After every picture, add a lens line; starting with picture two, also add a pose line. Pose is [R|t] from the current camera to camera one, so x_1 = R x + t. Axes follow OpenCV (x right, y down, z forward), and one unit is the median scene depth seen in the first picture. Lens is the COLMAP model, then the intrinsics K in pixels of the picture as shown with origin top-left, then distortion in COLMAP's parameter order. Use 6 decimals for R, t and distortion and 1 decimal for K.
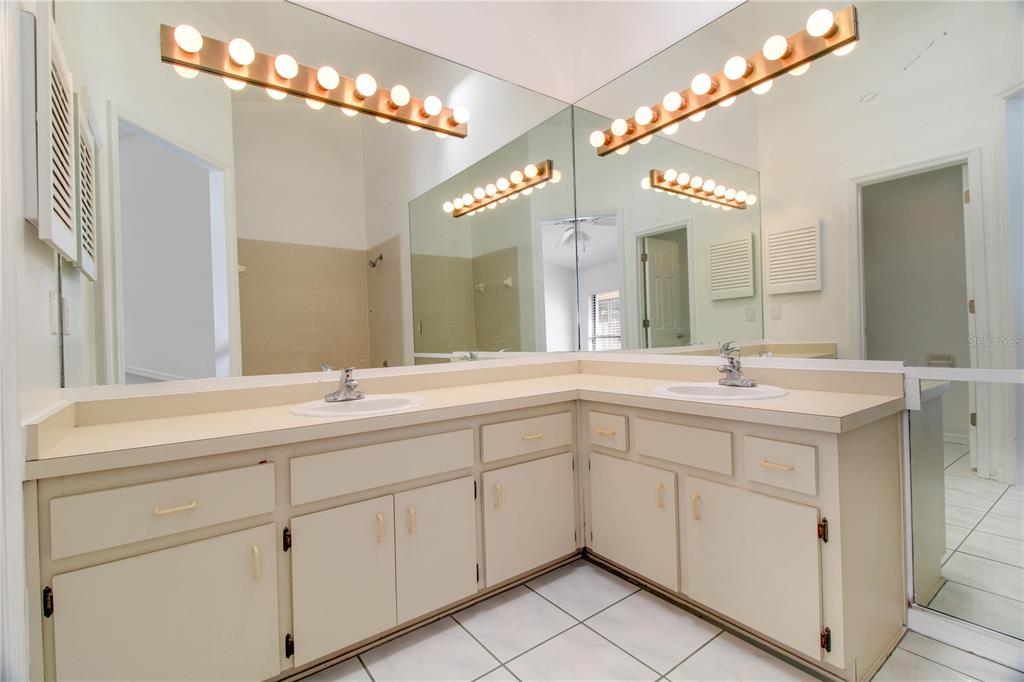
lens RADIAL K [[473.2, 0, 512.0], [0, 473.2, 336.1], [0, 0, 1]] dist [-0.000021, -0.000544]
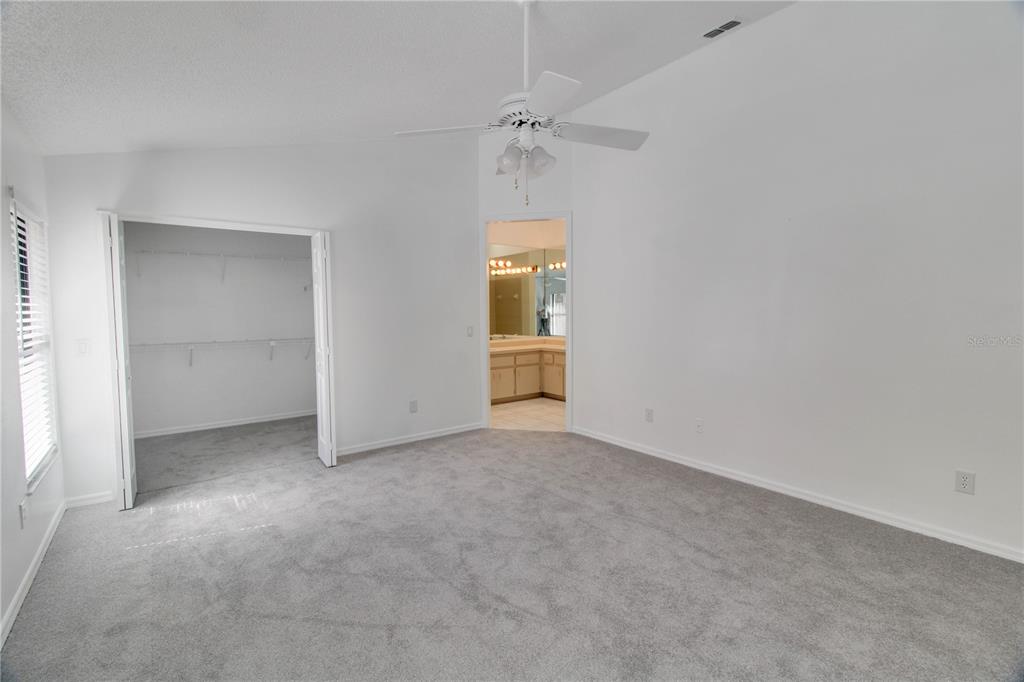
lens RADIAL K [[473.2, 0, 512.0], [0, 473.2, 336.1], [0, 0, 1]] dist [-0.000021, -0.000544]
pose [[0.999751, 0.018359, 0.012709, -0.128079], [-0.018931, 0.998739, 0.046507, -0.134110], [-0.011839, -0.046736, 0.998837, -2.543387]]
